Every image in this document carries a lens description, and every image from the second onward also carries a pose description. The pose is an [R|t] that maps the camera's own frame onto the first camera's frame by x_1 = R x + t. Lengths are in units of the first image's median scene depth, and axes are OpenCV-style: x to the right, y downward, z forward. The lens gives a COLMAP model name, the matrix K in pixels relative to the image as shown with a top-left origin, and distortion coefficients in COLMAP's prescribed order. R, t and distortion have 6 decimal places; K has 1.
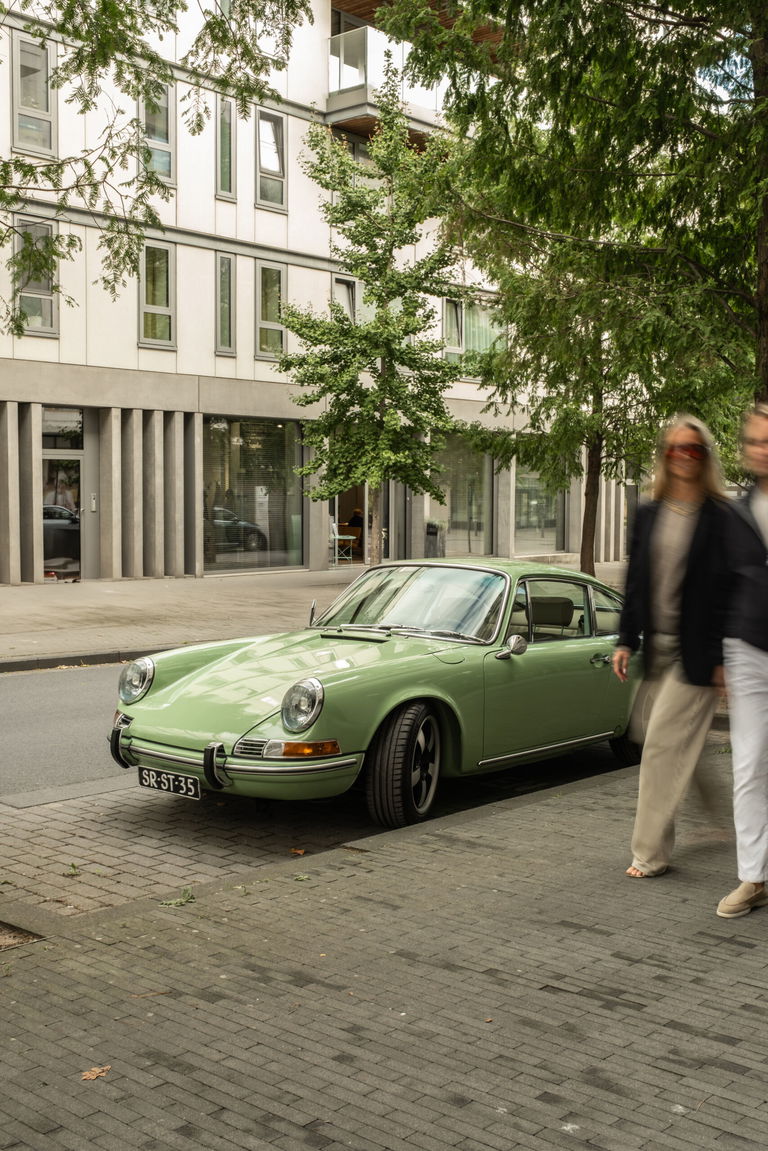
lens RADIAL K [[1343.0, 0, 384.5], [0, 1343.0, 575.8], [0, 0, 1]] dist [-0.021031, 0.000000]
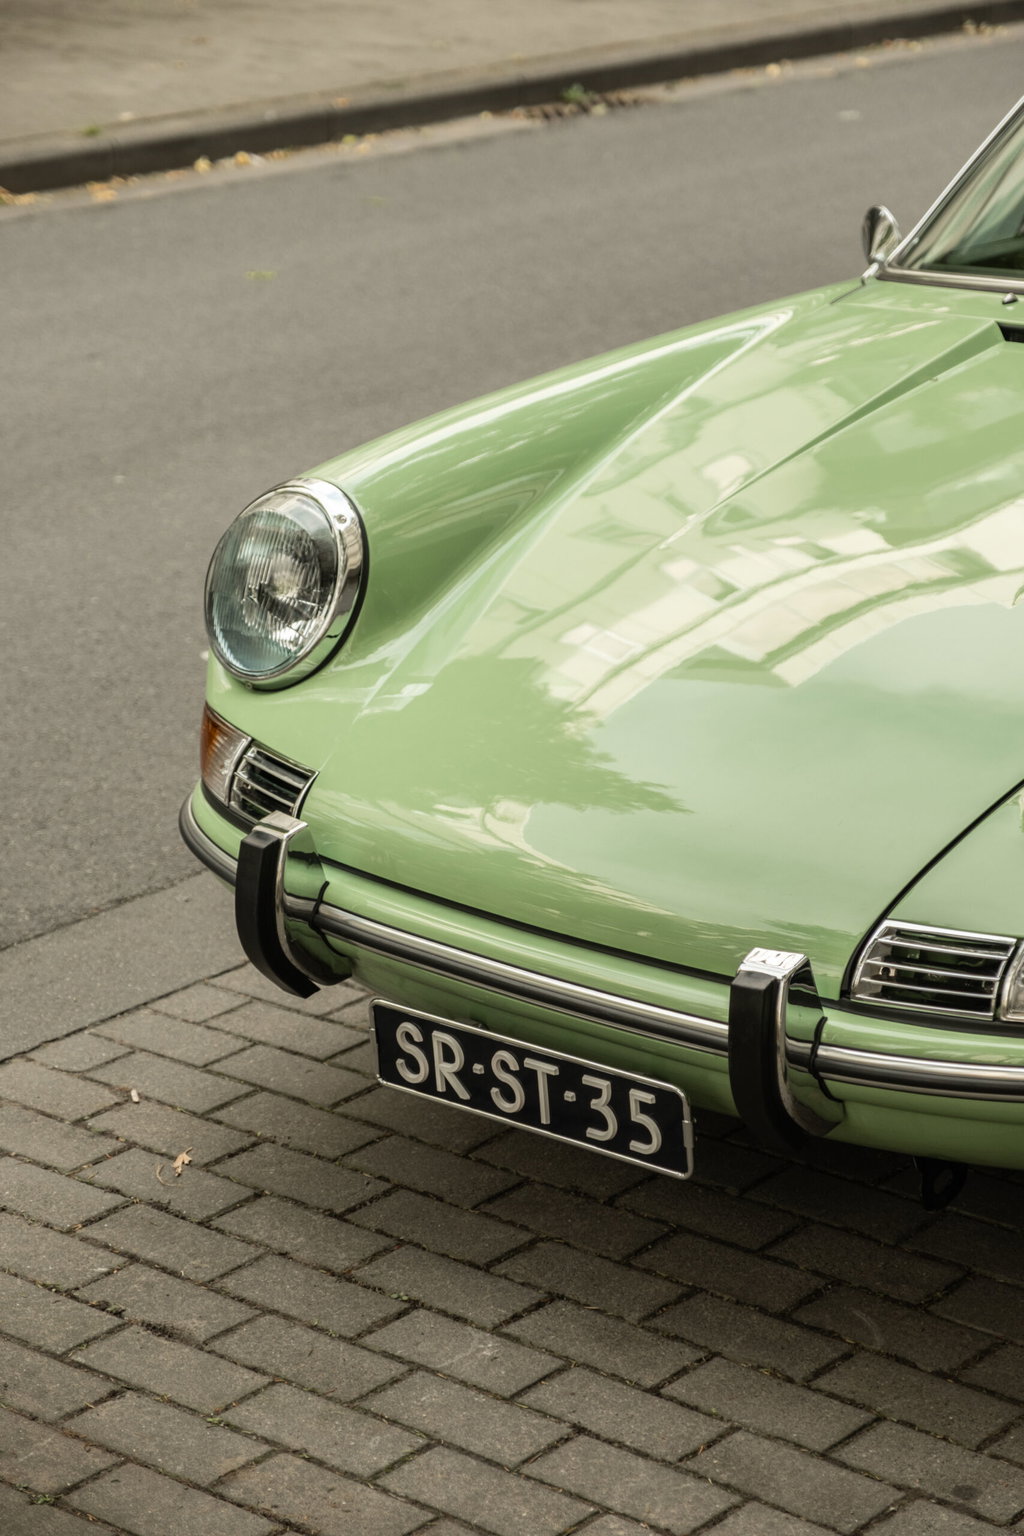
lens RADIAL K [[3670.2, 0, 511.8], [0, 3670.2, 768.0], [0, 0, 1]] dist [0.065074, 0.000000]
pose [[0.999035, -0.020185, 0.039011, -0.187141], [0.008996, 0.963360, 0.268060, -0.065482], [-0.042993, -0.267451, 0.962612, 0.415353]]
